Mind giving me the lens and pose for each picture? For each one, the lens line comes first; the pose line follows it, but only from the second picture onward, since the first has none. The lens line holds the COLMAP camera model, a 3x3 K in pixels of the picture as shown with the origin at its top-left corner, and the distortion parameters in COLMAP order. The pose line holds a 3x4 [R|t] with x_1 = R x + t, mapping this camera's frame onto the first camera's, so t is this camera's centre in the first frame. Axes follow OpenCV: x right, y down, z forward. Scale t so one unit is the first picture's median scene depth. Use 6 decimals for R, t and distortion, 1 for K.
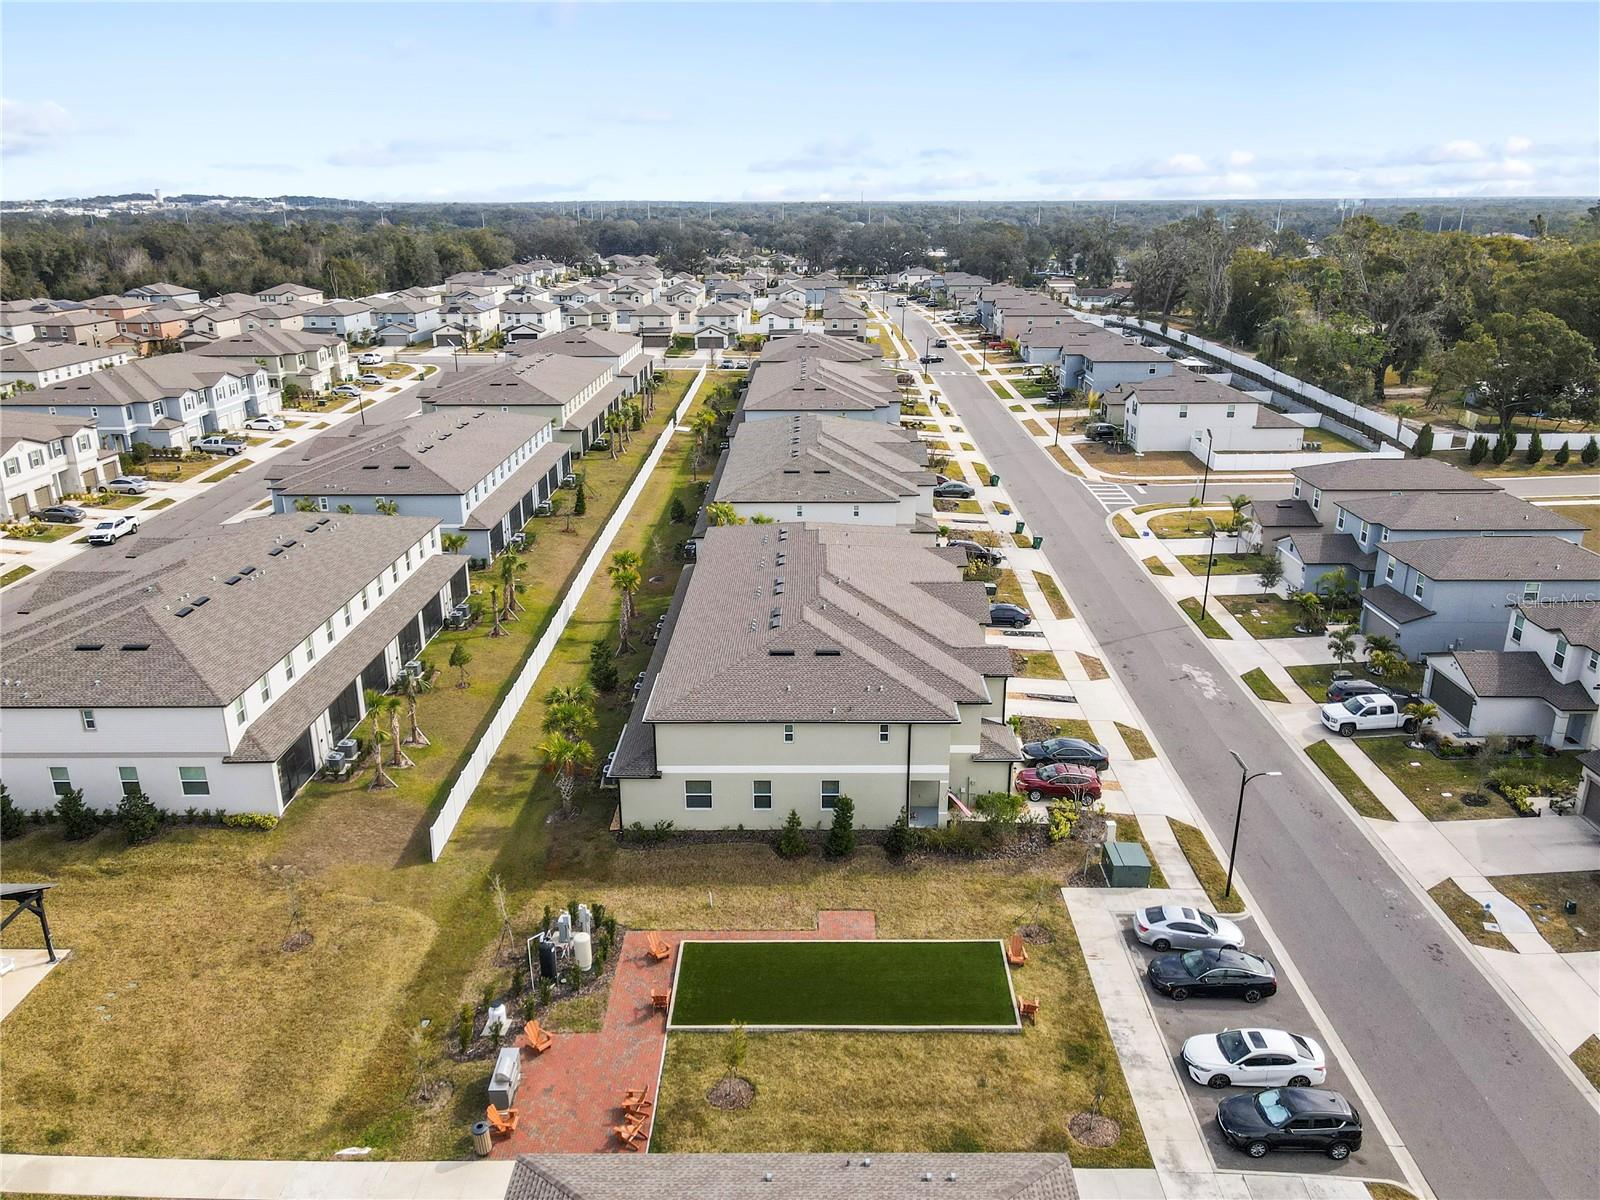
lens RADIAL K [[1178.3, 0, 806.3], [0, 1178.3, 603.7], [0, 0, 1]] dist [-0.000907, 0.032813]
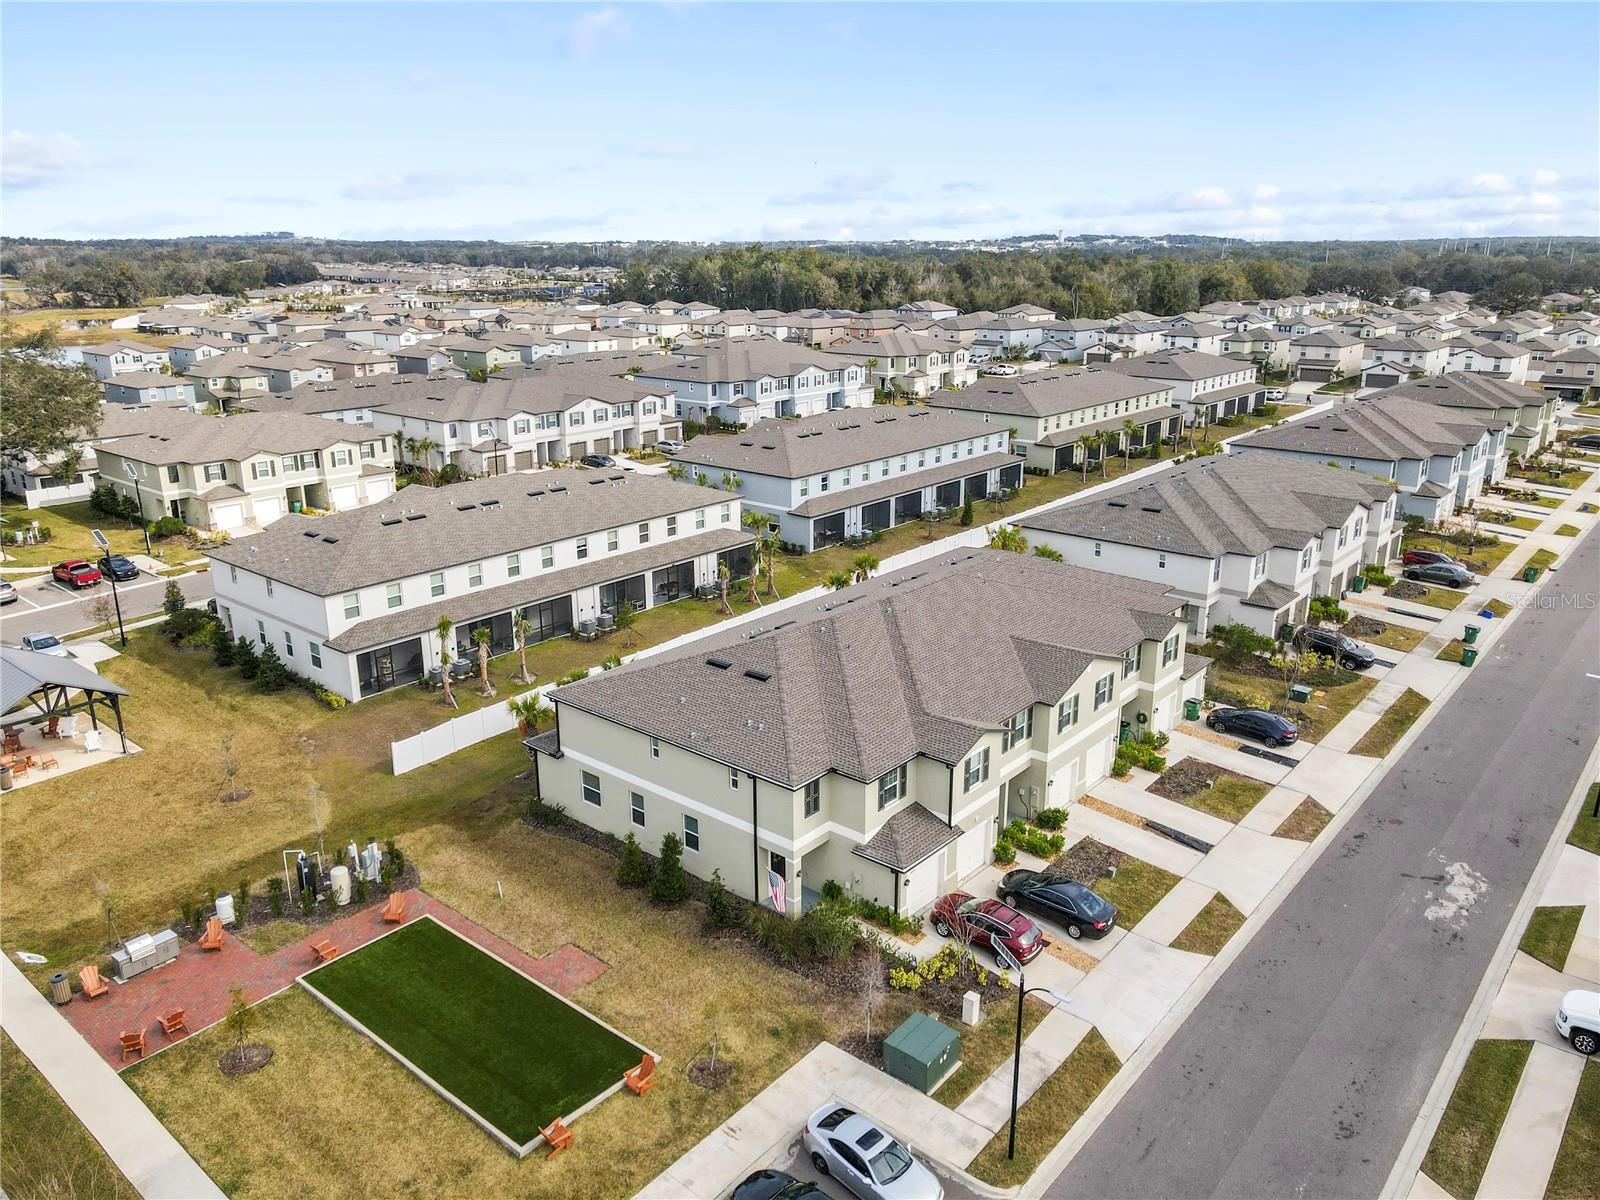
lens RADIAL K [[1178.3, 0, 806.3], [0, 1178.3, 603.7], [0, 0, 1]] dist [-0.000907, 0.032813]
pose [[0.766474, 0.191119, -0.613182, 0.407727], [-0.209984, 0.976803, 0.041975, -0.038028], [0.606980, 0.096586, 0.788826, 0.254935]]
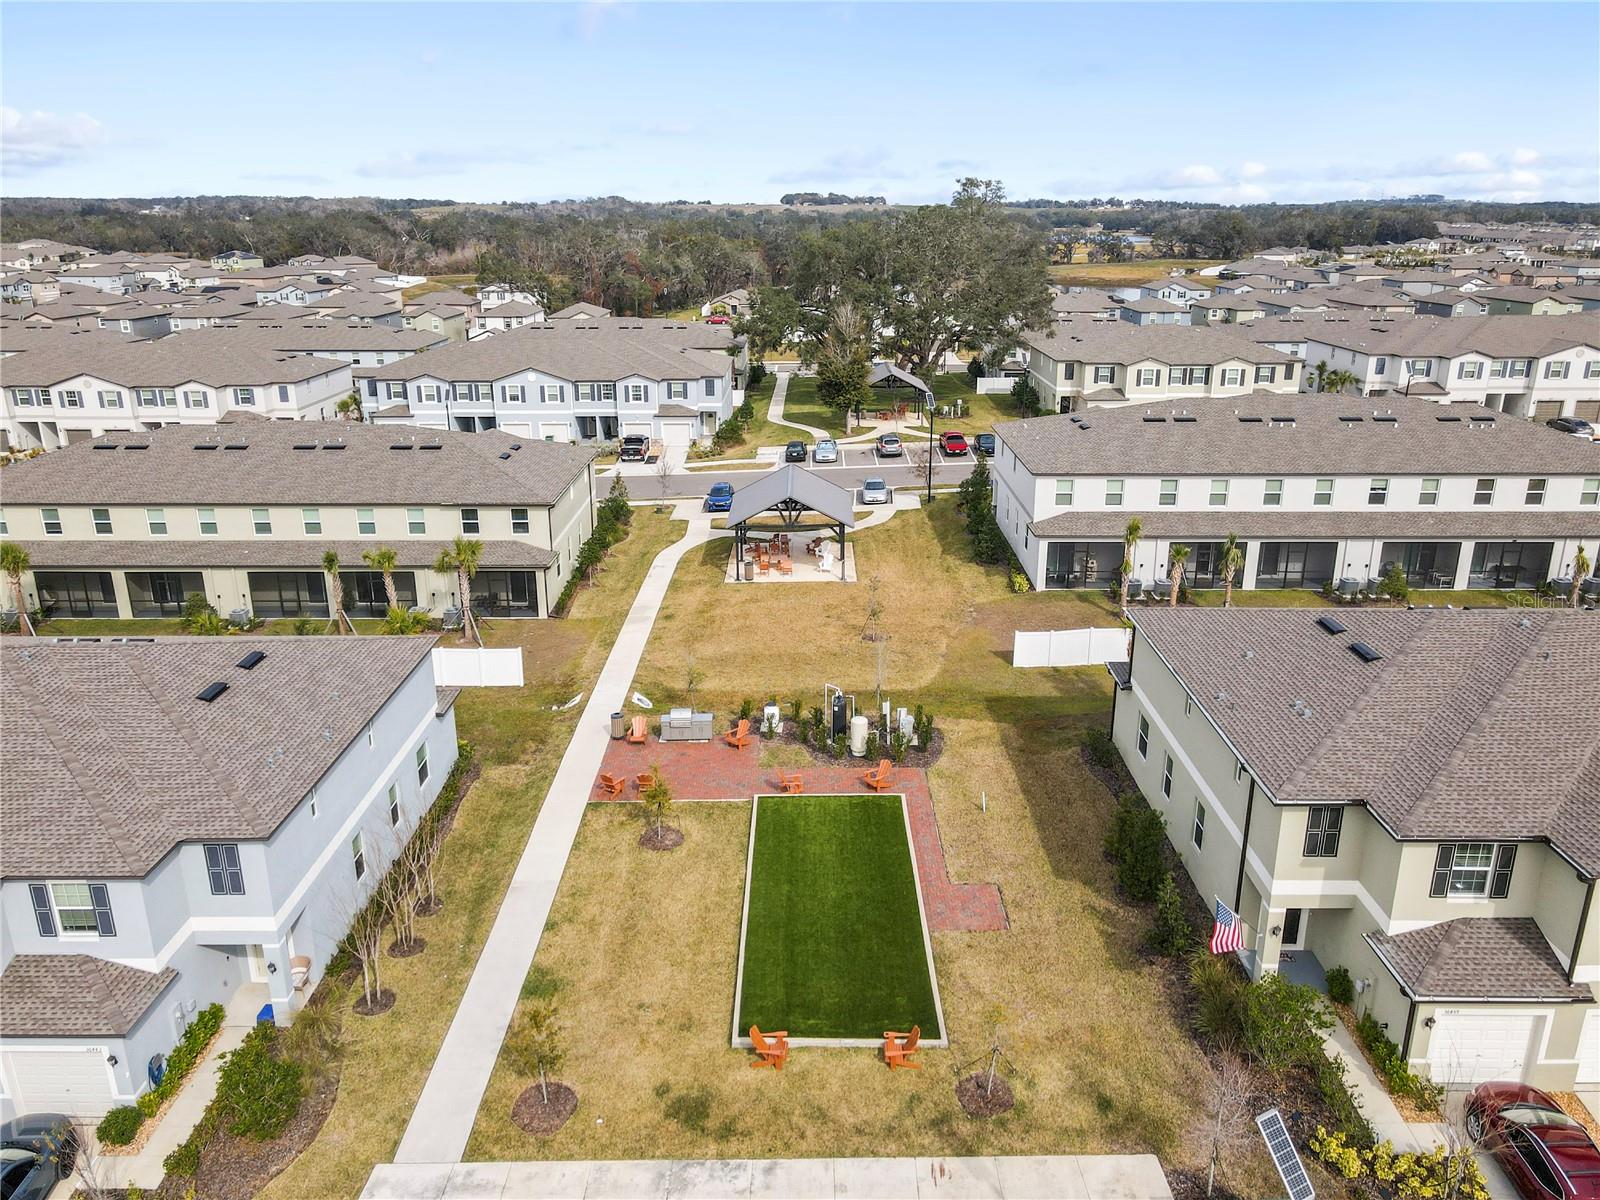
lens RADIAL K [[1172.4, 0, 806.8], [0, 1172.4, 596.4], [0, 0, 1]] dist [0.006364, 0.039214]
pose [[0.006287, 0.318858, -0.947782, 0.411440], [-0.329012, 0.895690, 0.299150, -0.049143], [0.944305, 0.309951, 0.110539, 0.488709]]
